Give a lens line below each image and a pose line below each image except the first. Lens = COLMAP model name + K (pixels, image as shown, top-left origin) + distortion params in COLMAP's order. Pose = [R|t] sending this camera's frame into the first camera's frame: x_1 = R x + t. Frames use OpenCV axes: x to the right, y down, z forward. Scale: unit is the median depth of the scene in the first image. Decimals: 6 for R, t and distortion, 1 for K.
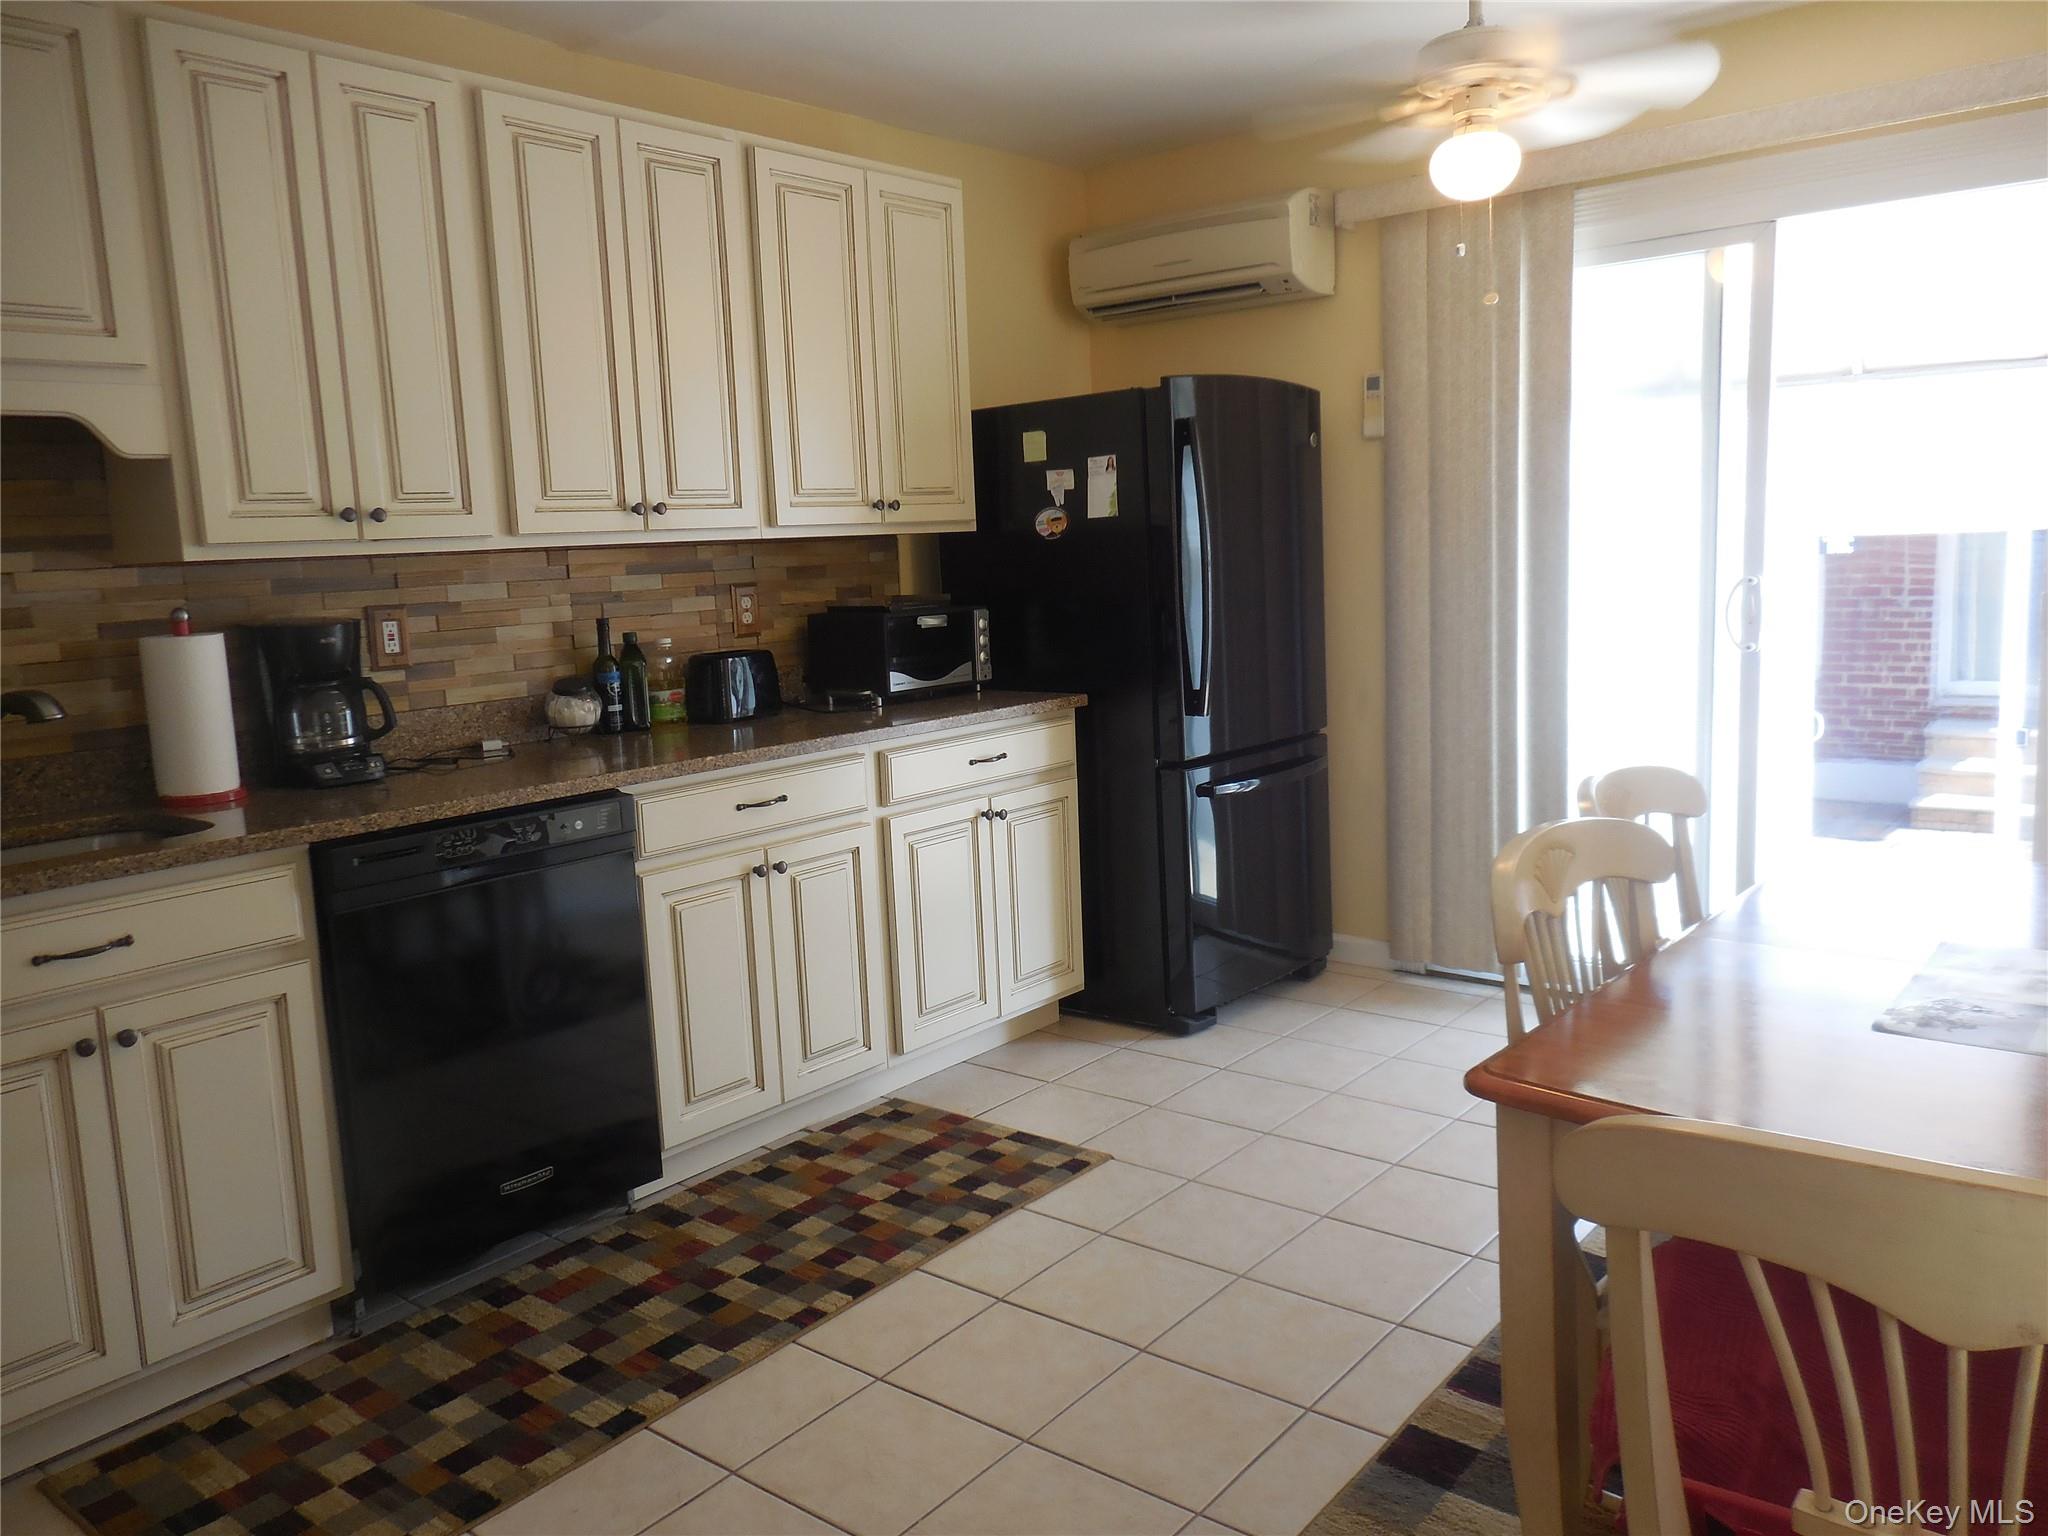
lens RADIAL K [[1561.9, 0, 1026.1], [0, 1561.9, 760.2], [0, 0, 1]] dist [0.034064, 0.001686]
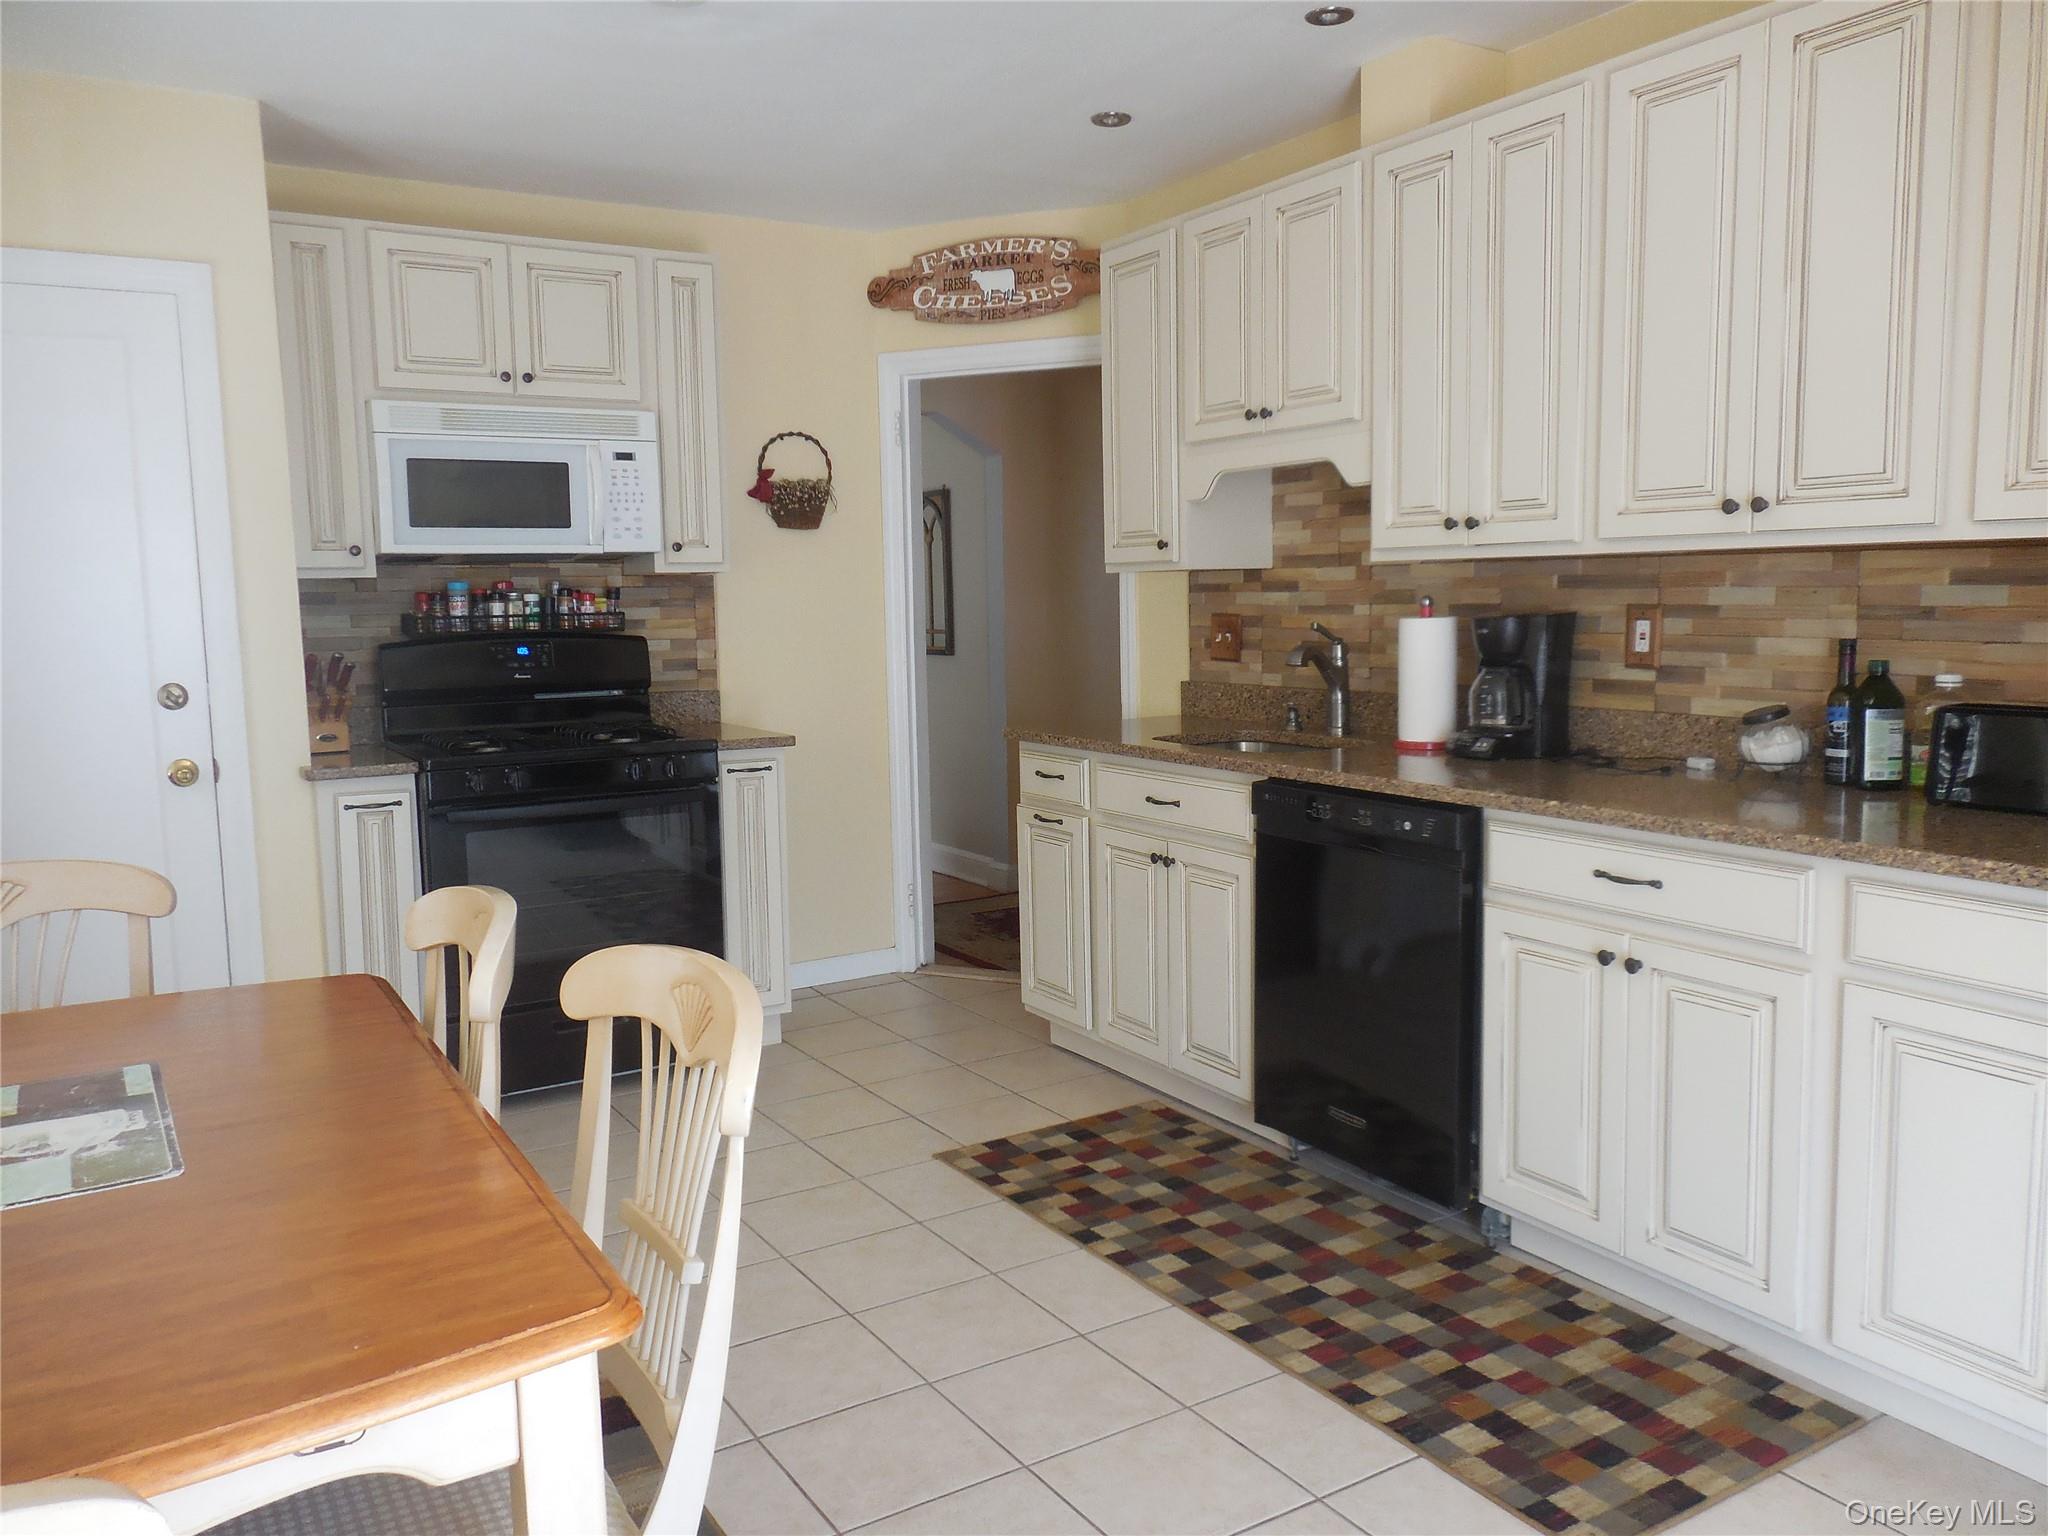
lens RADIAL K [[1561.9, 0, 1026.1], [0, 1561.9, 760.2], [0, 0, 1]] dist [0.034064, 0.001686]
pose [[-0.319711, 0.159108, -0.934061, 0.677826], [-0.100874, 0.974482, 0.200520, -0.164026], [0.942130, 0.158331, -0.295503, 0.945697]]
